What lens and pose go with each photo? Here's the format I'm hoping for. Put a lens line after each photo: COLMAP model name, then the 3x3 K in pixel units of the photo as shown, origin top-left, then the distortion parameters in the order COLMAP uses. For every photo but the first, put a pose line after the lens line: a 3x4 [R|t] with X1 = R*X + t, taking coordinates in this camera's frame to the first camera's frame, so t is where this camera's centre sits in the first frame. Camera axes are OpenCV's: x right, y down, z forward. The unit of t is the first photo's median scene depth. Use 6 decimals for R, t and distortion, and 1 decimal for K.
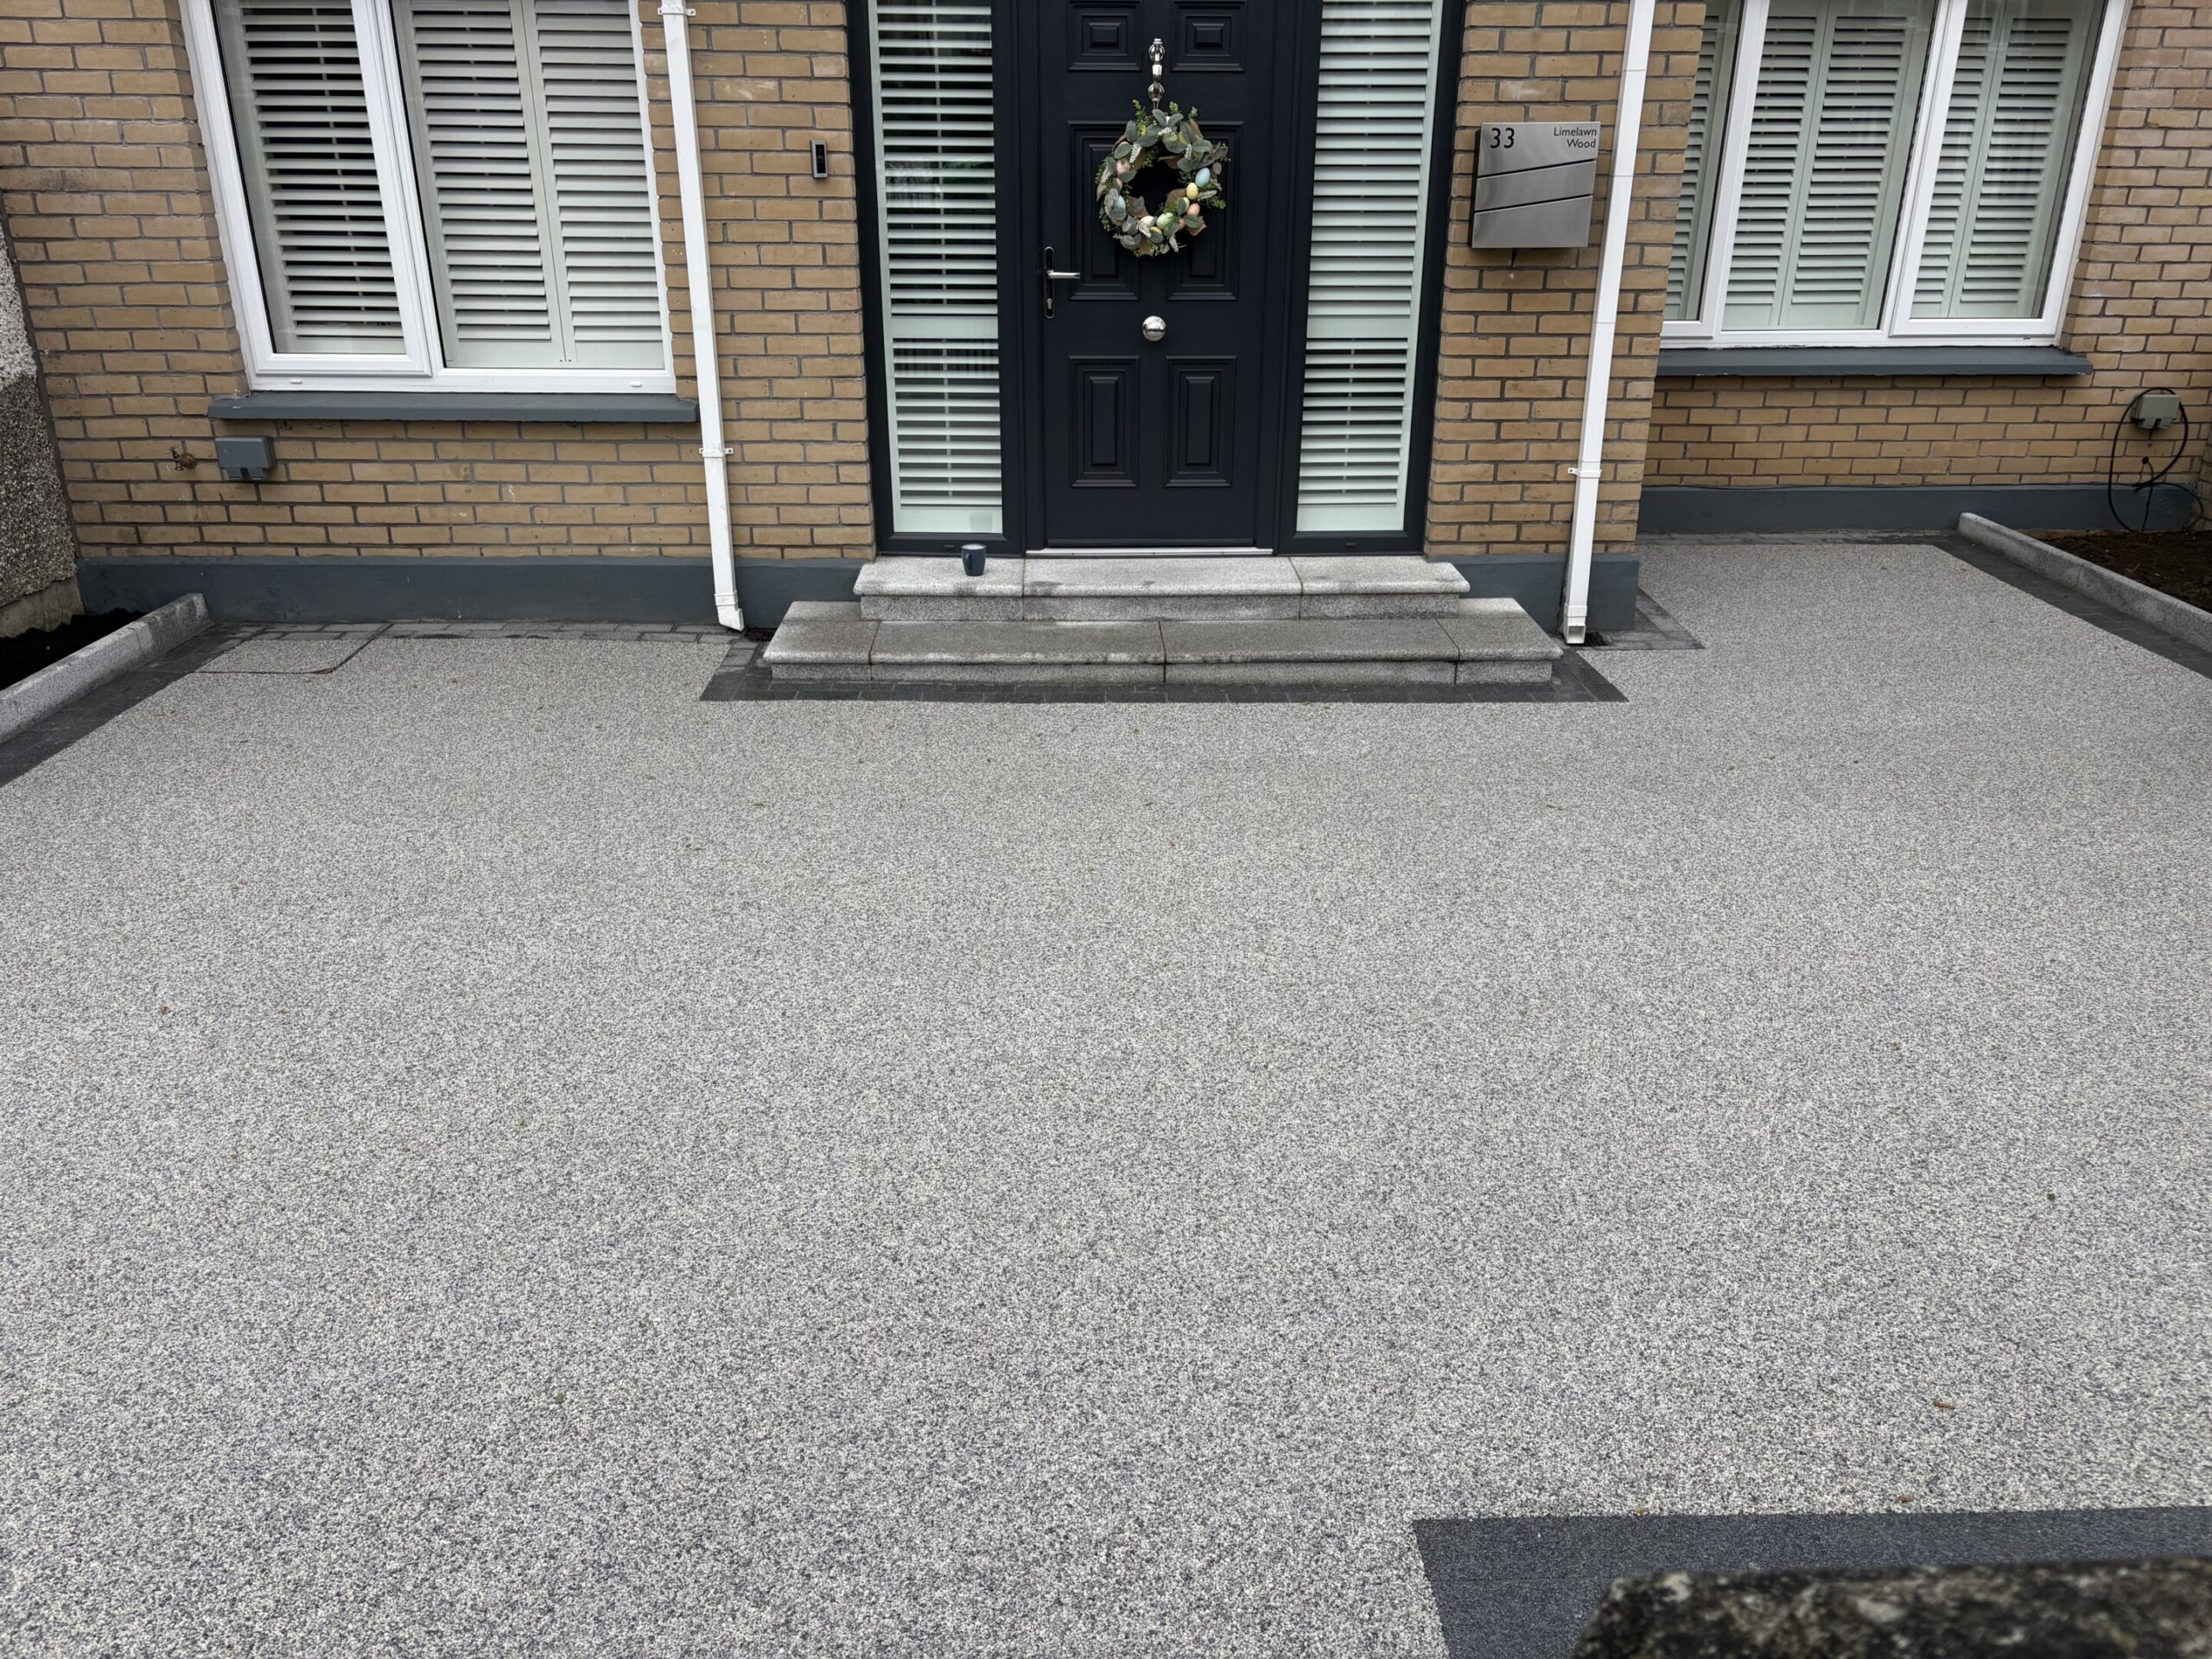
lens RADIAL K [[1671.3, 0, 1114.3], [0, 1671.3, 831.5], [0, 0, 1]] dist [0.051166, -0.052116]
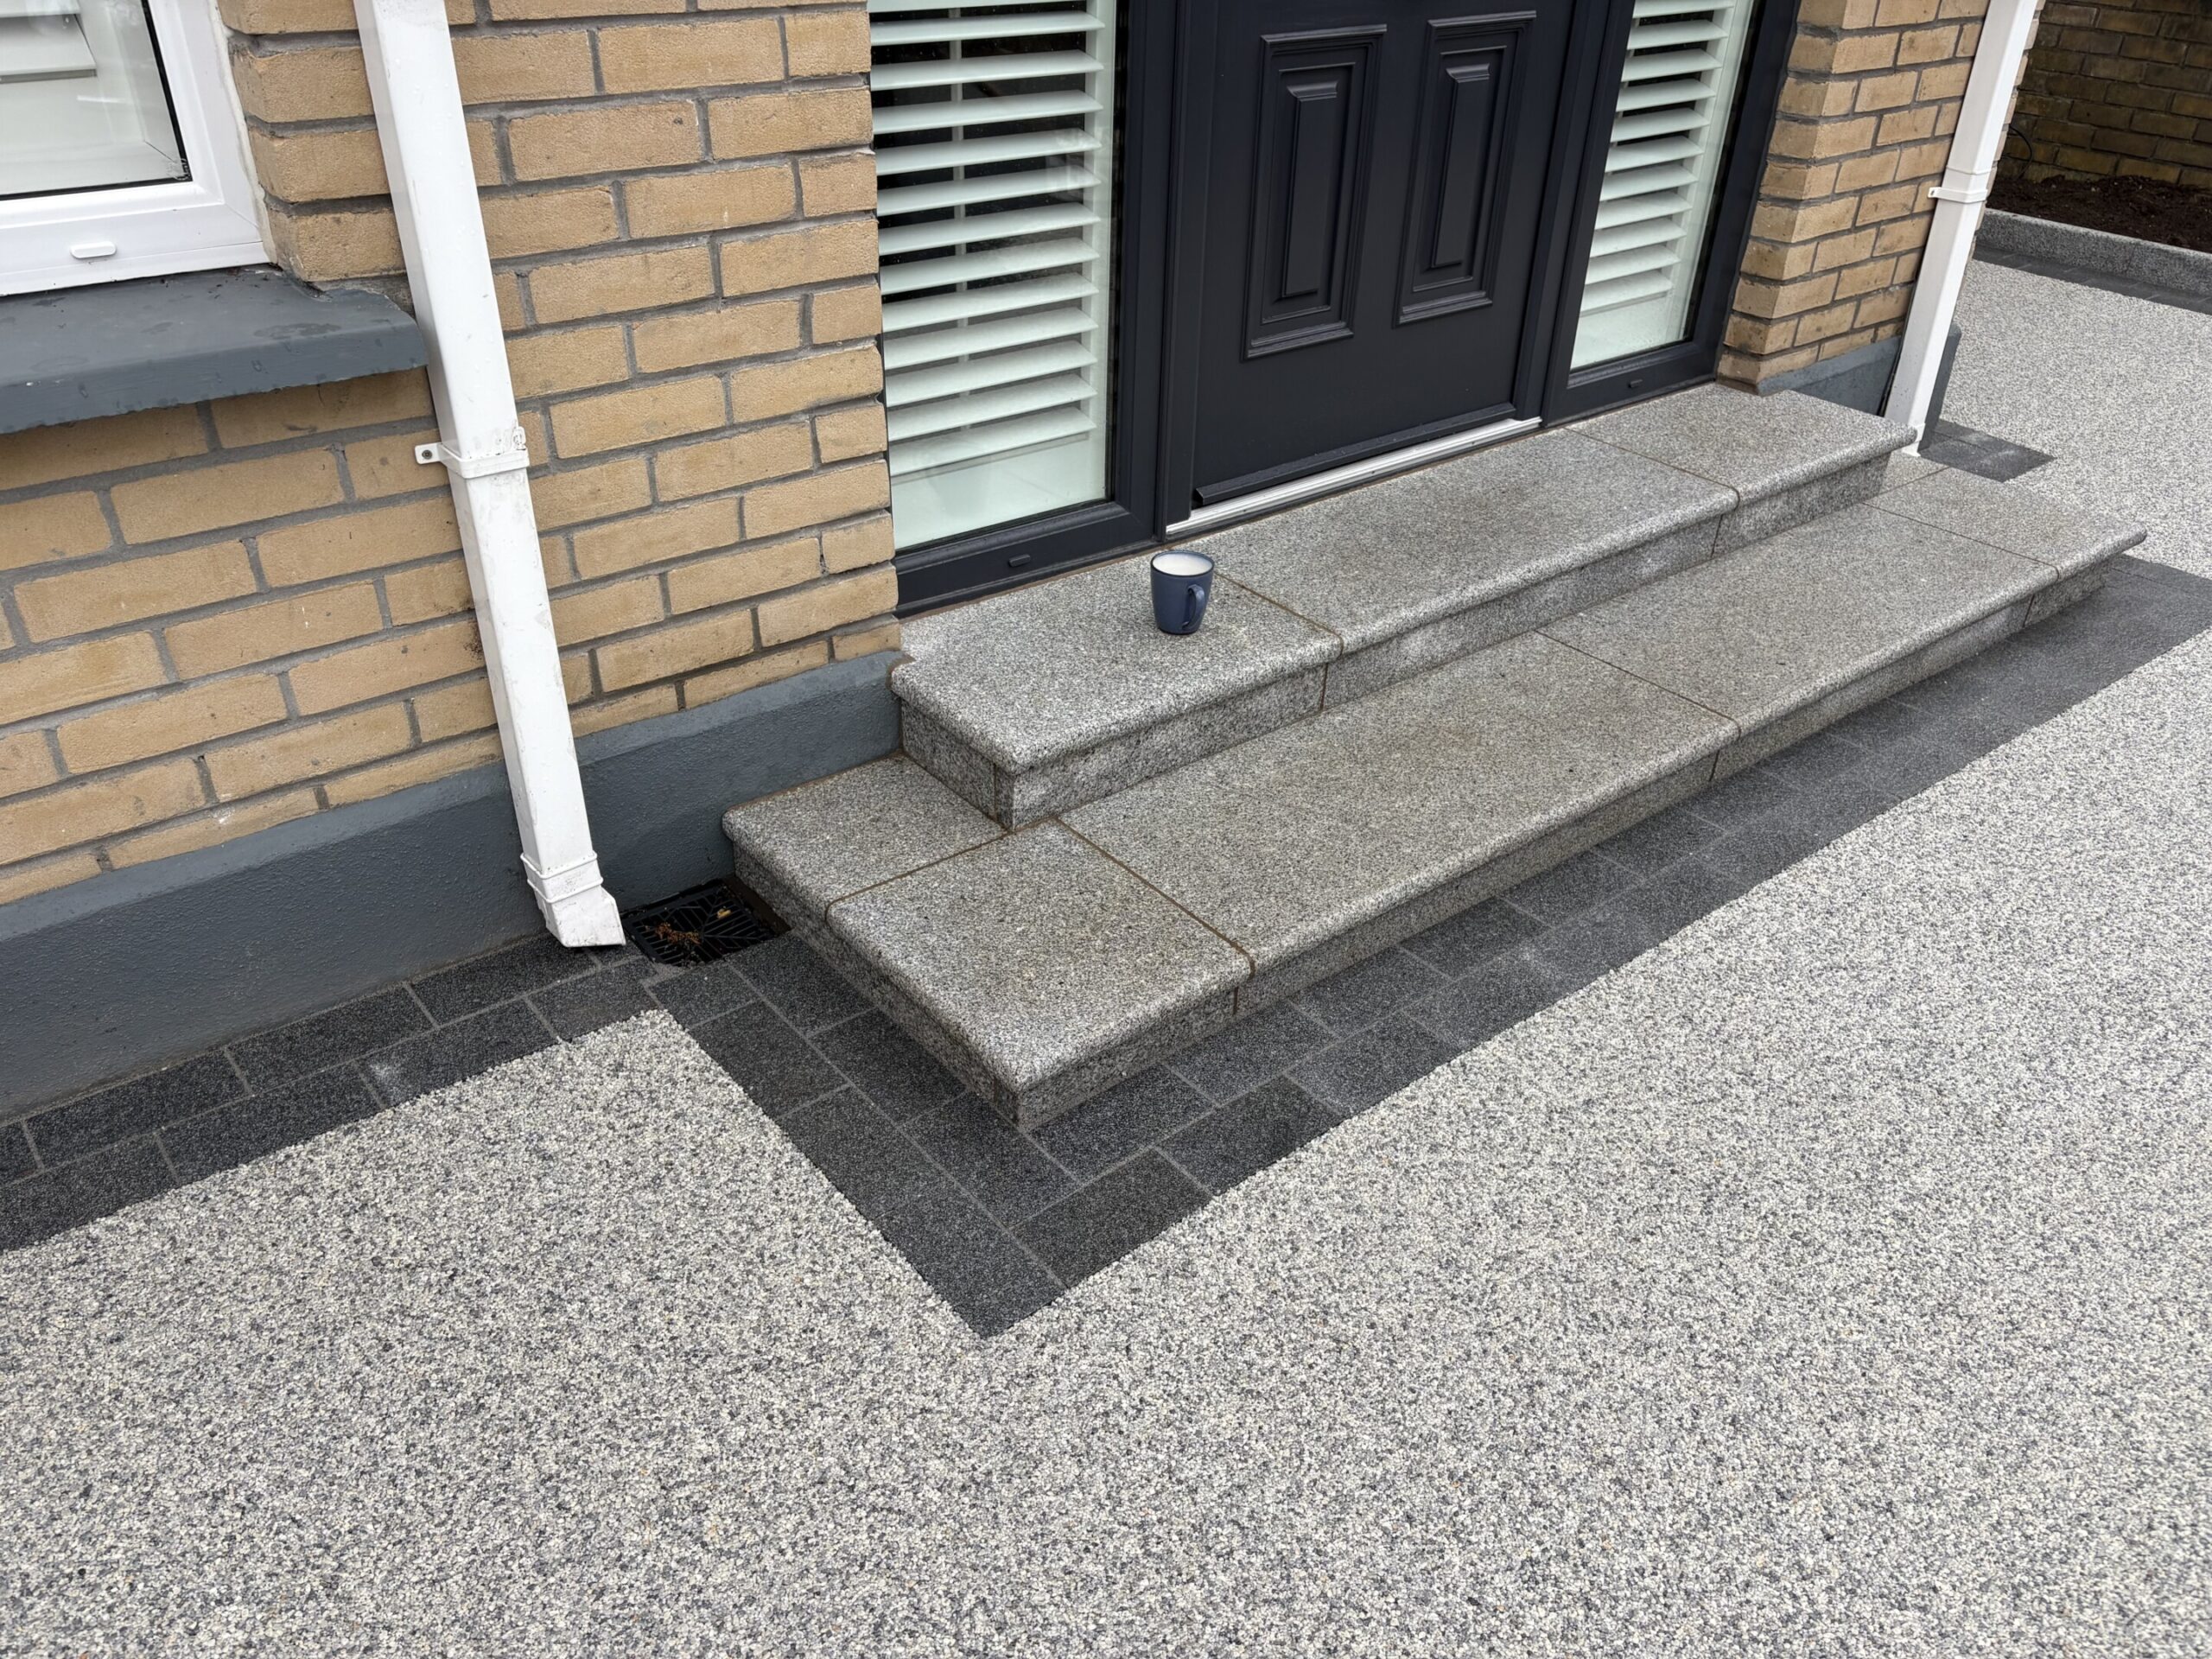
lens RADIAL K [[1671.3, 0, 1110.2], [0, 1671.3, 846.0], [0, 0, 1]] dist [0.051166, -0.052116]
pose [[0.797516, -0.310820, 0.517068, -0.319875], [0.206961, 0.946012, 0.249455, -0.207005], [-0.566688, -0.091932, 0.818788, 0.671020]]
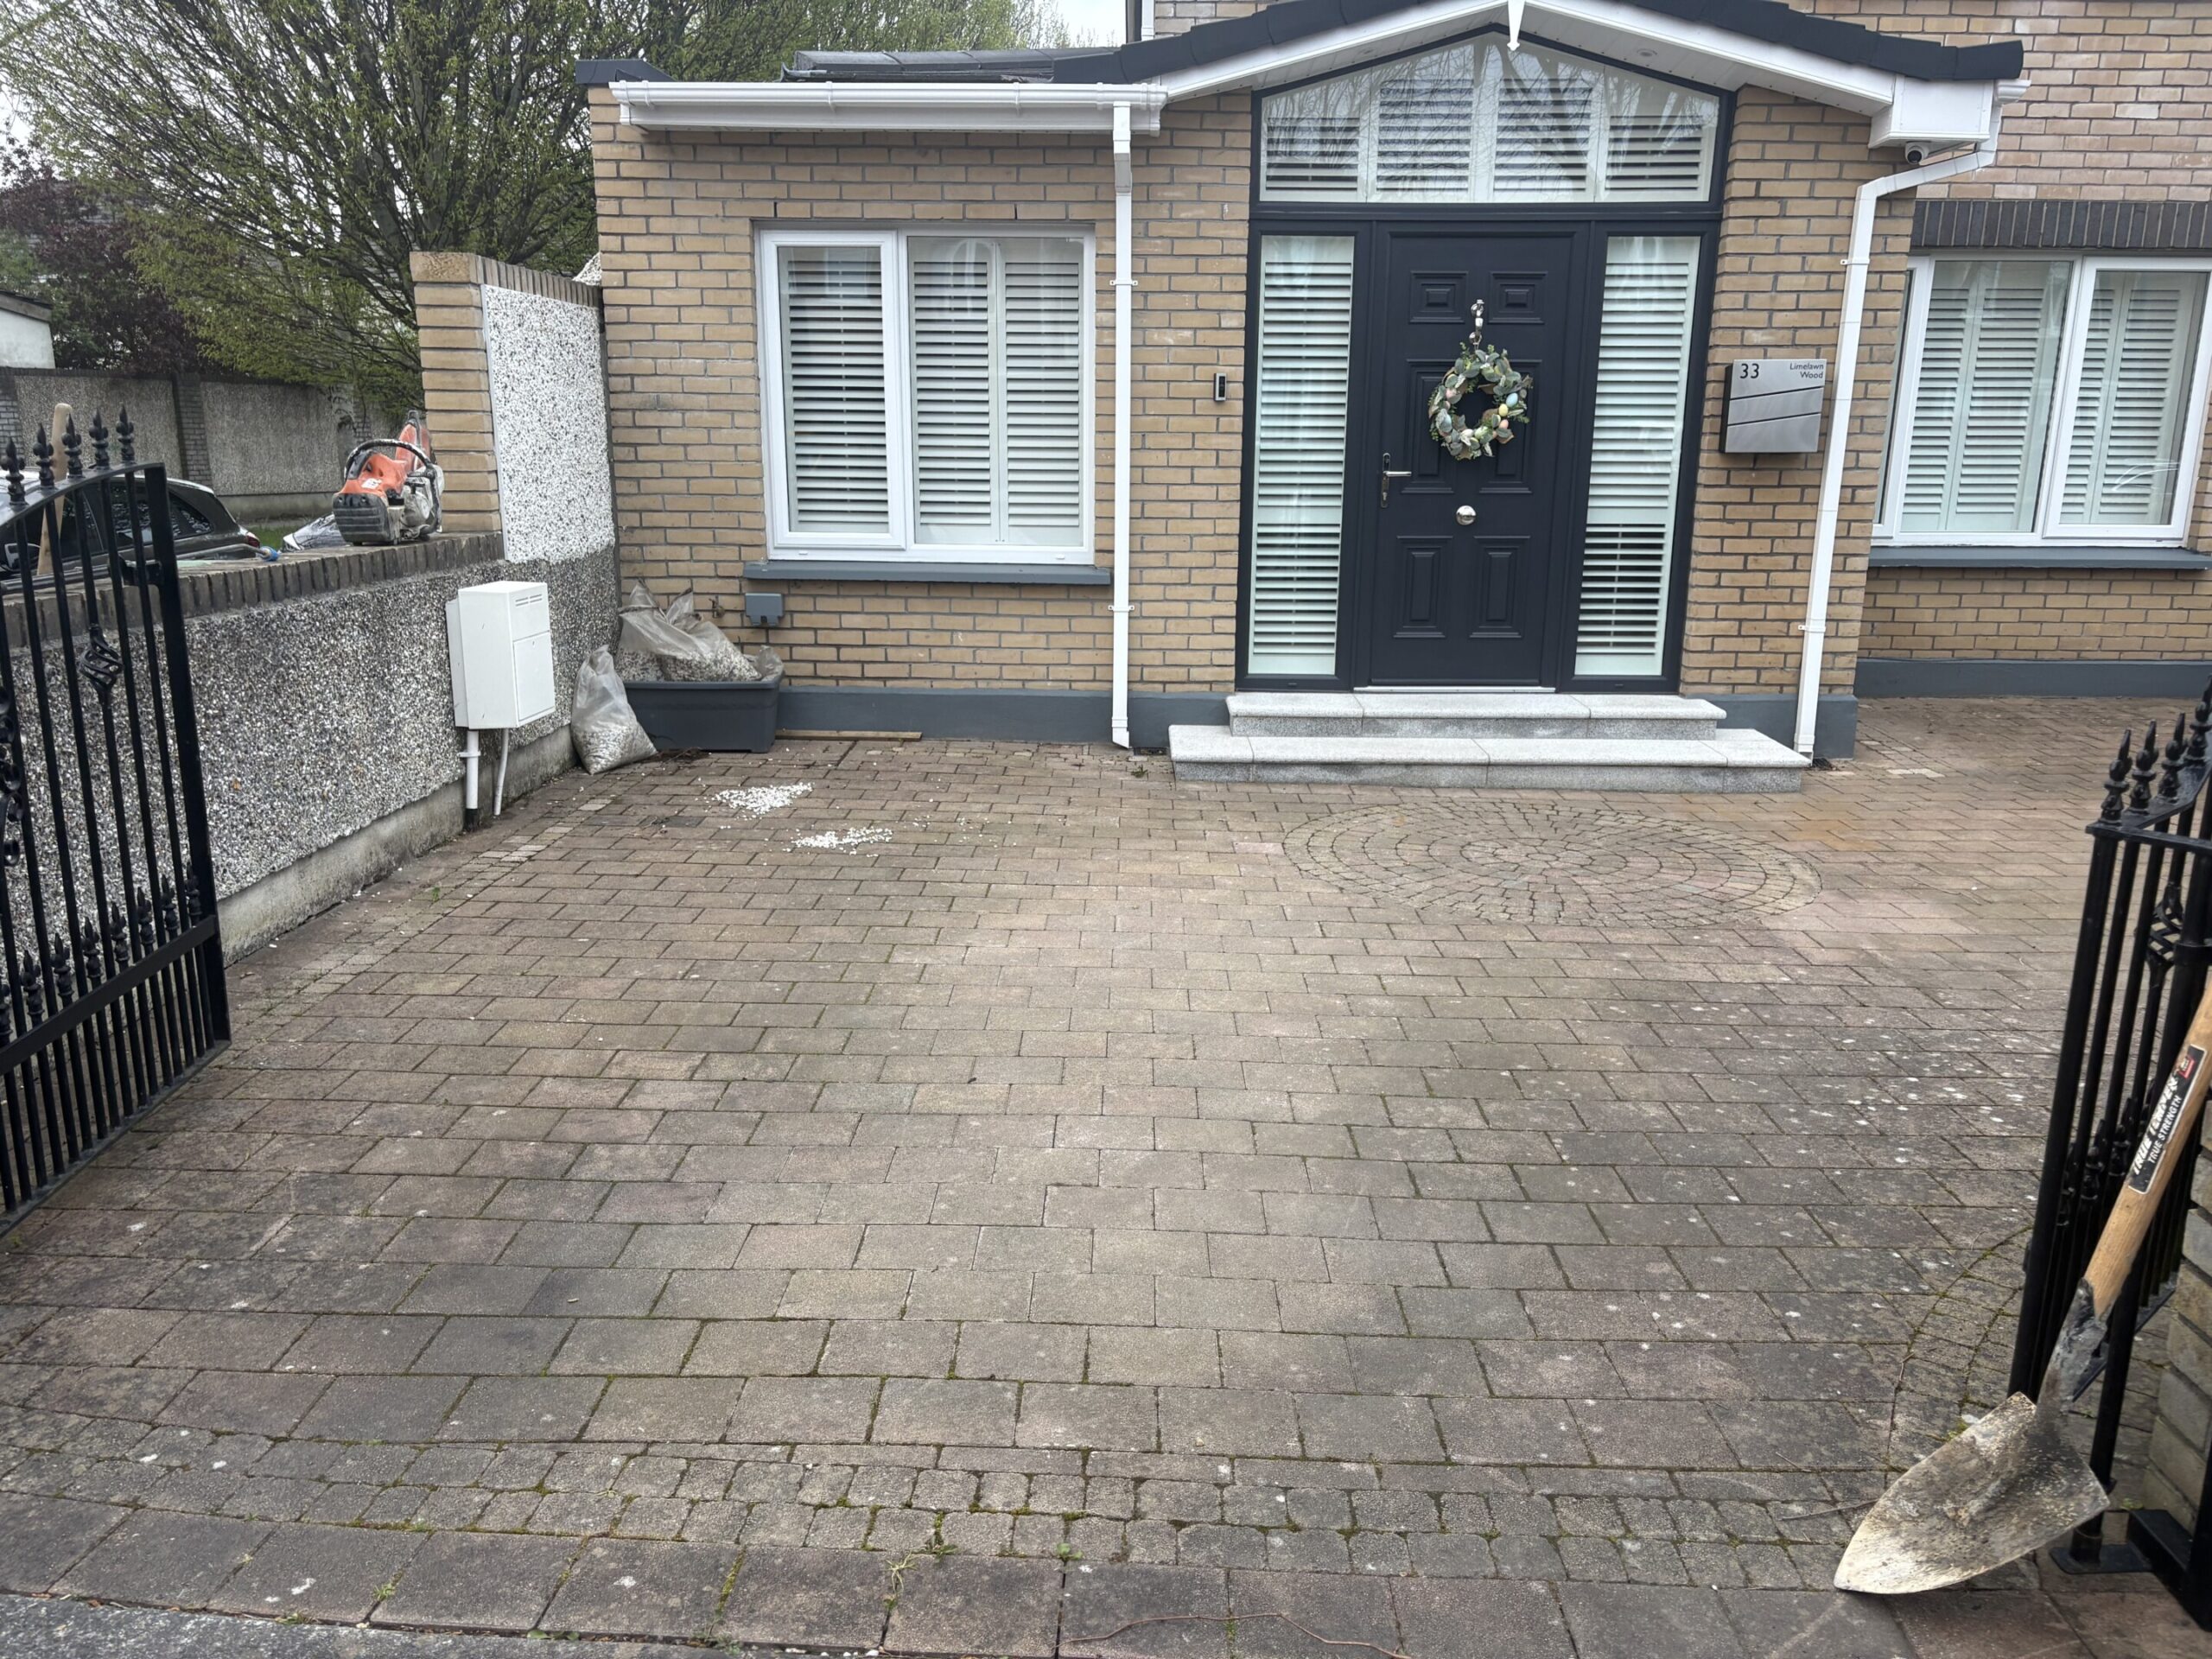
lens RADIAL K [[1671.3, 0, 1122.3], [0, 1671.3, 849.4], [0, 0, 1]] dist [0.051166, -0.052116]
pose [[0.999031, 0.013351, -0.041927, -0.177819], [-0.019111, 0.989946, -0.140146, 0.133860], [0.039634, 0.140812, 0.989243, -0.233344]]
